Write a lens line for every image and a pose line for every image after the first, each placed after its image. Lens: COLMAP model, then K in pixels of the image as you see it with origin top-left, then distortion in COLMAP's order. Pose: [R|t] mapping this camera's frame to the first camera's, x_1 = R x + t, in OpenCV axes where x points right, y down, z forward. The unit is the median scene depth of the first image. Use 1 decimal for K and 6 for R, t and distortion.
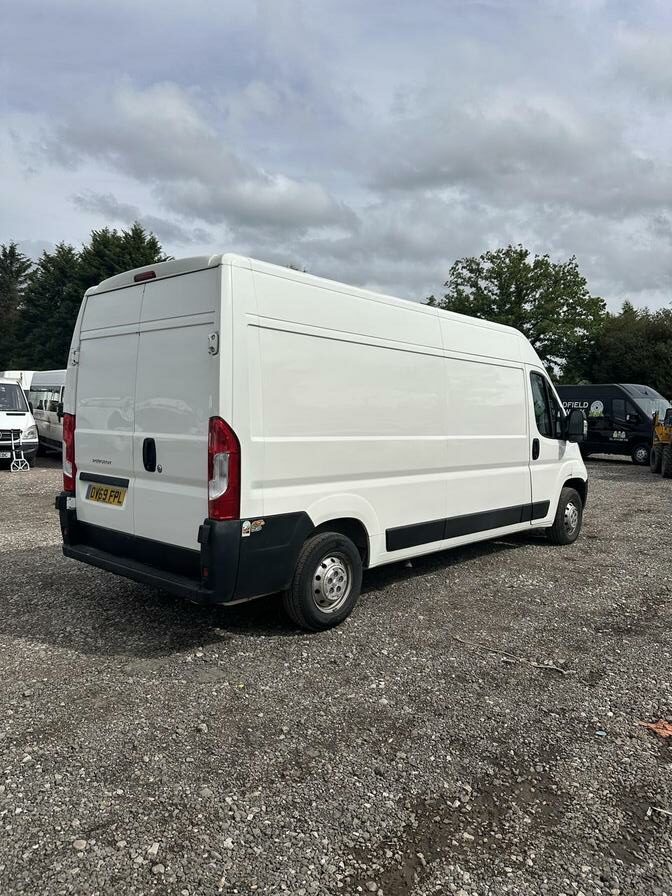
lens RADIAL K [[627.0, 0, 338.4], [0, 627.0, 453.6], [0, 0, 1]] dist [0.005467, 0.001437]
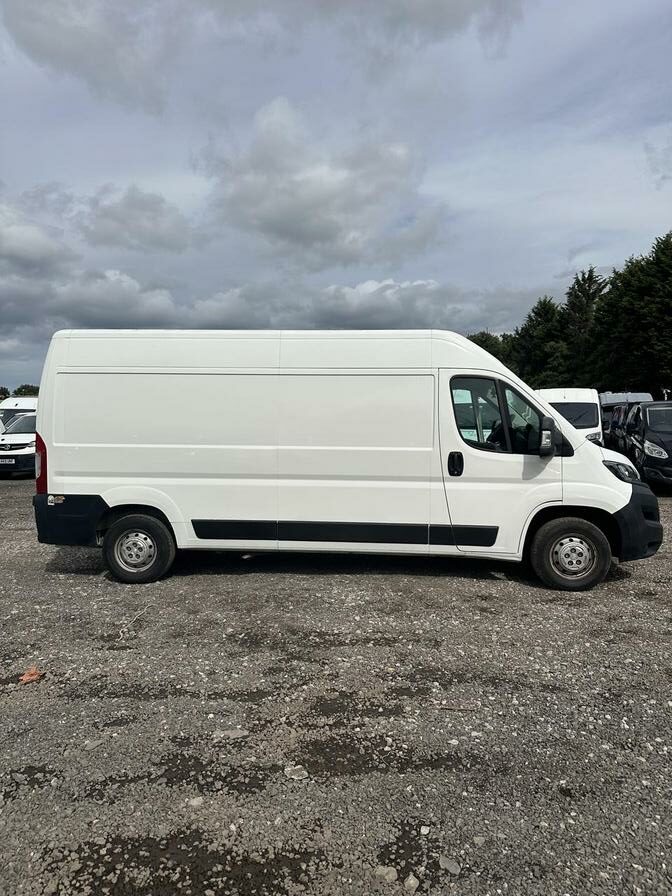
lens RADIAL K [[625.8, 0, 338.8], [0, 625.8, 450.8], [0, 0, 1]] dist [0.009110, -0.009882]
pose [[0.624949, 0.017775, -0.780463, 1.227880], [-0.037768, 0.999259, -0.007484, -0.017626], [0.779752, 0.034154, 0.625157, 0.445891]]
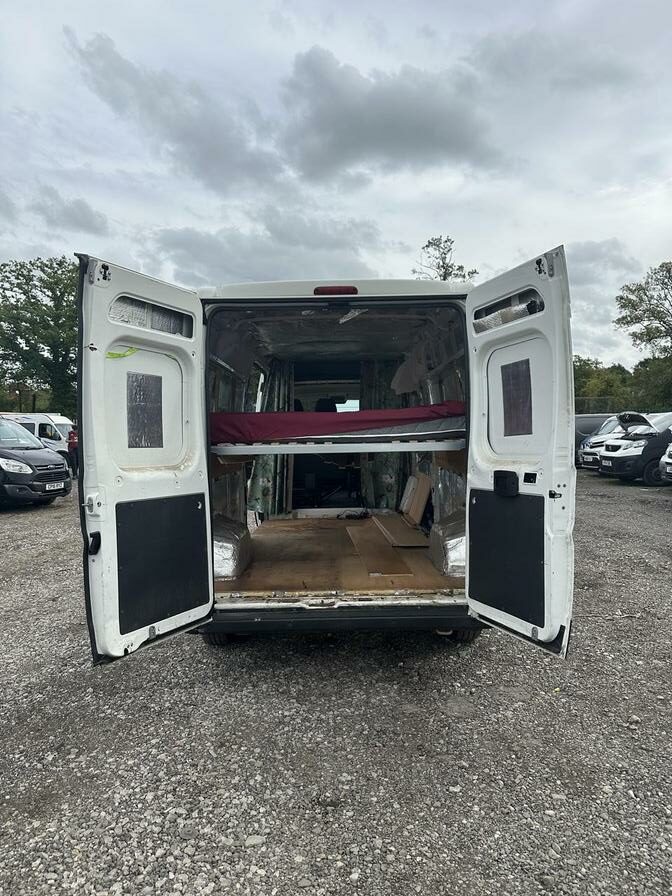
lens RADIAL K [[628.0, 0, 336.0], [0, 628.0, 448.0], [0, 0, 1]] dist [0.001820, -0.003463]
pose [[0.739256, -0.043937, 0.671990, -0.826461], [0.067262, 0.997697, -0.008762, -0.044809], [-0.670057, 0.051677, 0.740508, 0.309070]]
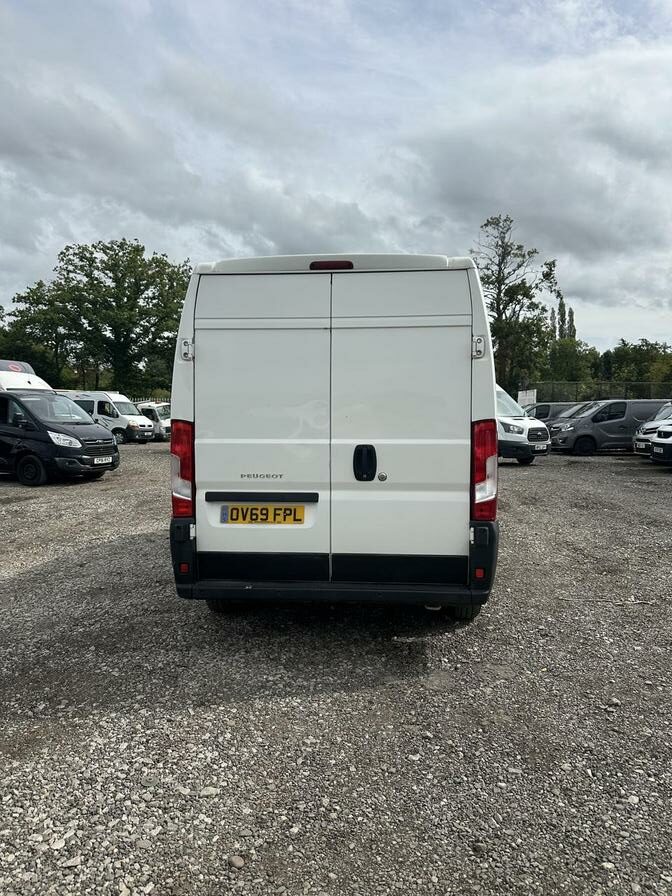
lens RADIAL K [[625.8, 0, 338.8], [0, 625.8, 450.8], [0, 0, 1]] dist [0.009110, -0.009882]
pose [[0.793993, -0.049496, 0.605909, -0.768650], [0.047860, 0.998676, 0.018863, -0.030271], [-0.606040, 0.014021, 0.795311, 0.252940]]
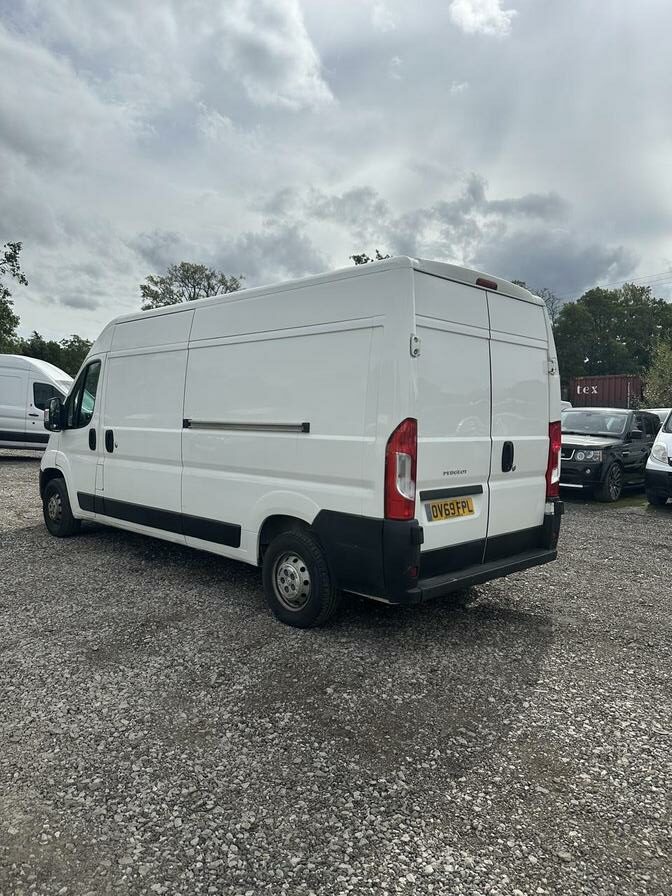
lens RADIAL K [[625.8, 0, 338.8], [0, 625.8, 450.8], [0, 0, 1]] dist [0.009110, -0.009882]
pose [[0.046576, -0.068306, 0.996577, -1.211818], [0.034818, 0.997164, 0.066719, -0.078599], [-0.998308, 0.031592, 0.048822, 1.071992]]
